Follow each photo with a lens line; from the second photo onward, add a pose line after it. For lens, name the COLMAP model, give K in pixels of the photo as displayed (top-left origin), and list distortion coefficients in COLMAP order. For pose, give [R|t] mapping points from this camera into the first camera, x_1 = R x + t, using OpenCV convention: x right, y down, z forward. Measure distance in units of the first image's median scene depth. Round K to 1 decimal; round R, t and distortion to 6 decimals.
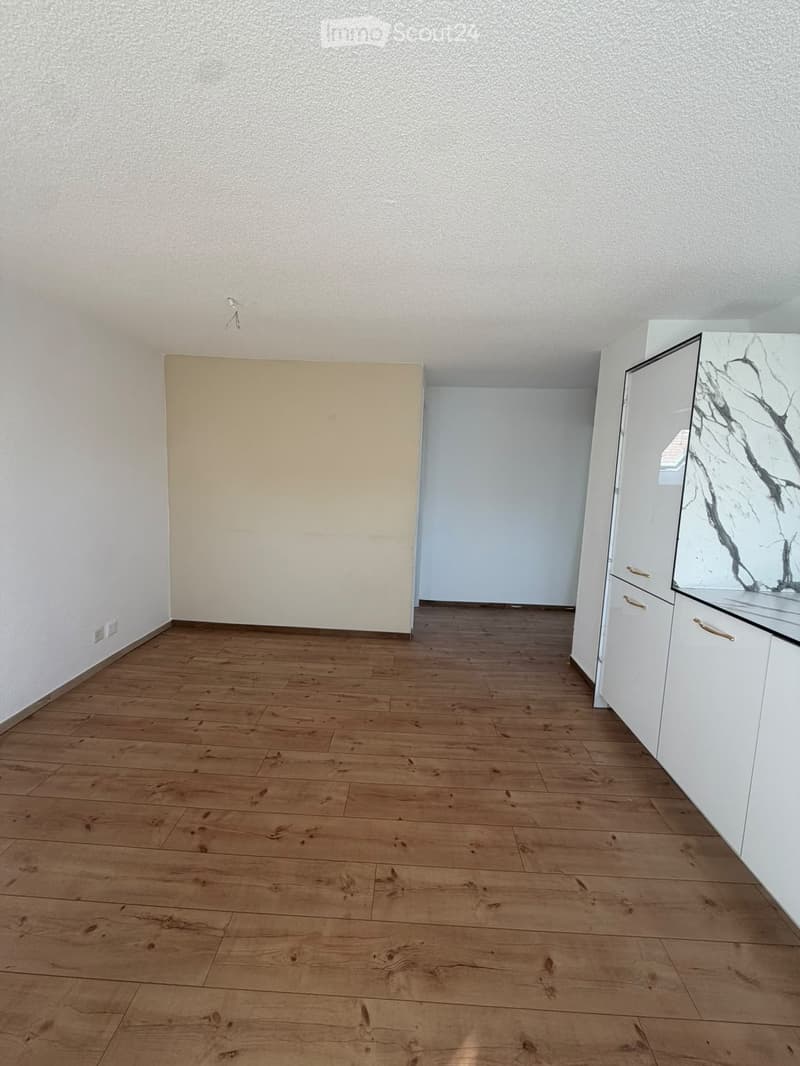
lens RADIAL K [[425.8, 0, 397.2], [0, 425.8, 529.1], [0, 0, 1]] dist [-0.000634, 0.000474]
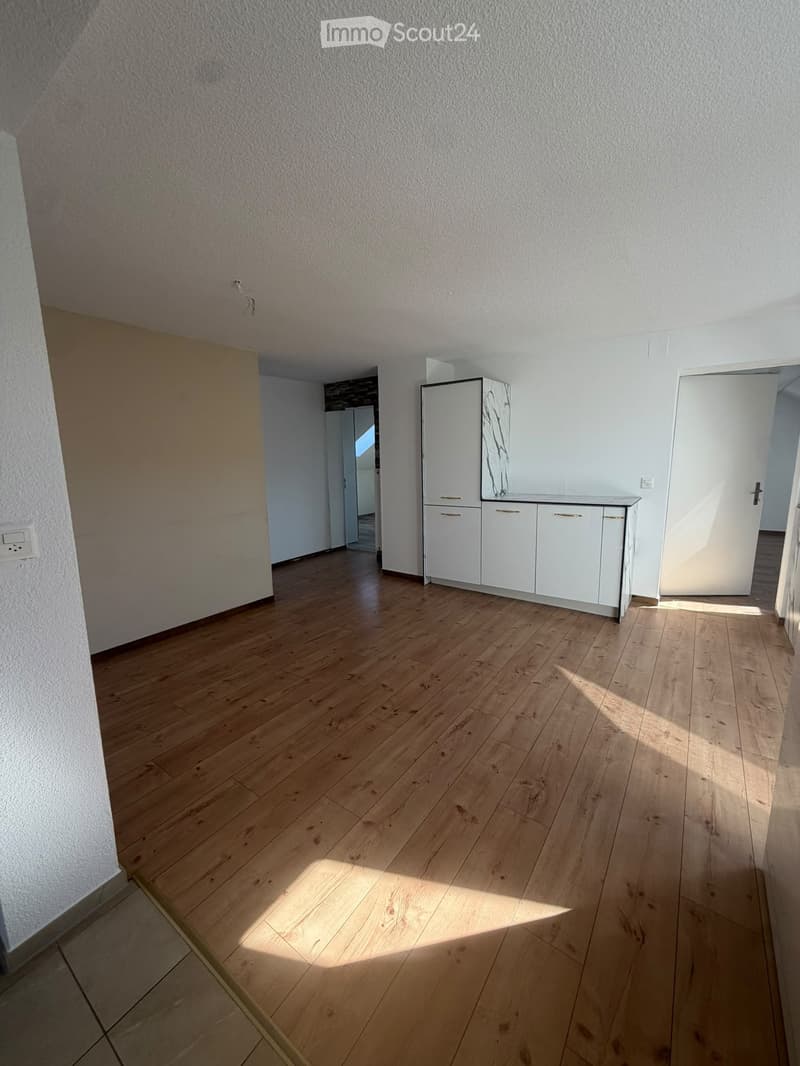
lens RADIAL K [[425.8, 0, 397.2], [0, 425.8, 529.1], [0, 0, 1]] dist [-0.000634, 0.000474]
pose [[0.553121, -0.188853, 0.811414, -1.068004], [0.143976, 0.980982, 0.130175, -0.041775], [-0.820566, 0.044821, 0.569792, 0.129051]]
